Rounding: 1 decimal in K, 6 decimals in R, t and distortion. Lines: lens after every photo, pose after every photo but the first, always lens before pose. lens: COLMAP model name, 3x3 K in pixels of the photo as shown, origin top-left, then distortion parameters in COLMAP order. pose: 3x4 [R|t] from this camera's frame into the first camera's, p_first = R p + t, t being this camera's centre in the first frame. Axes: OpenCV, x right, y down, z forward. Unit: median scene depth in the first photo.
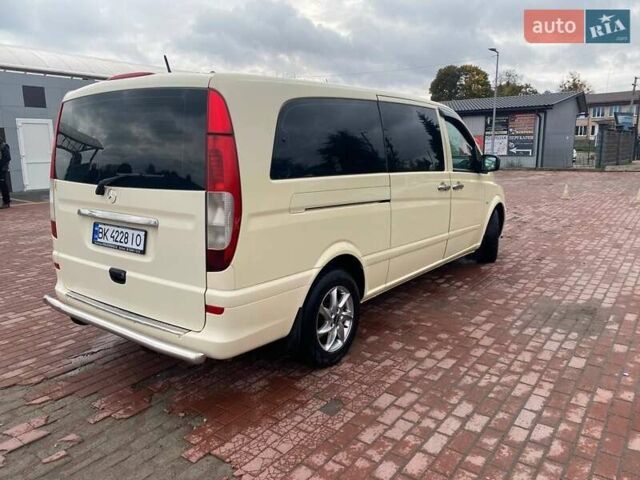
lens RADIAL K [[489.9, 0, 314.6], [0, 489.9, 243.9], [0, 0, 1]] dist [0.026378, -0.022049]
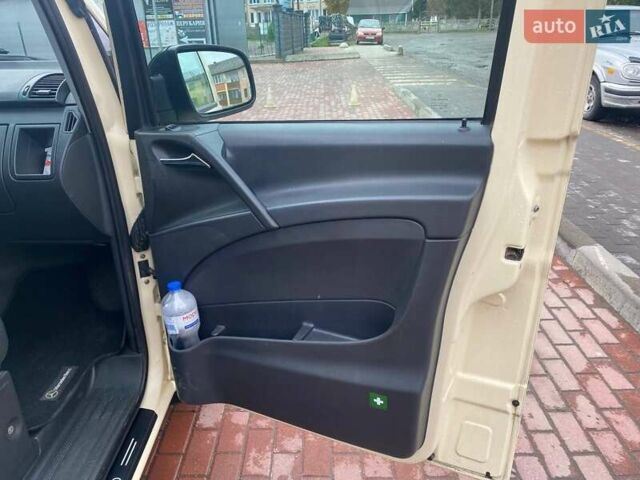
lens RADIAL K [[489.9, 0, 318.4], [0, 489.9, 238.1], [0, 0, 1]] dist [0.026378, -0.022049]
pose [[0.807062, -0.244038, 0.537677, 0.063628], [0.137295, 0.963197, 0.231088, -0.031848], [-0.574283, -0.112682, 0.810865, 0.174080]]
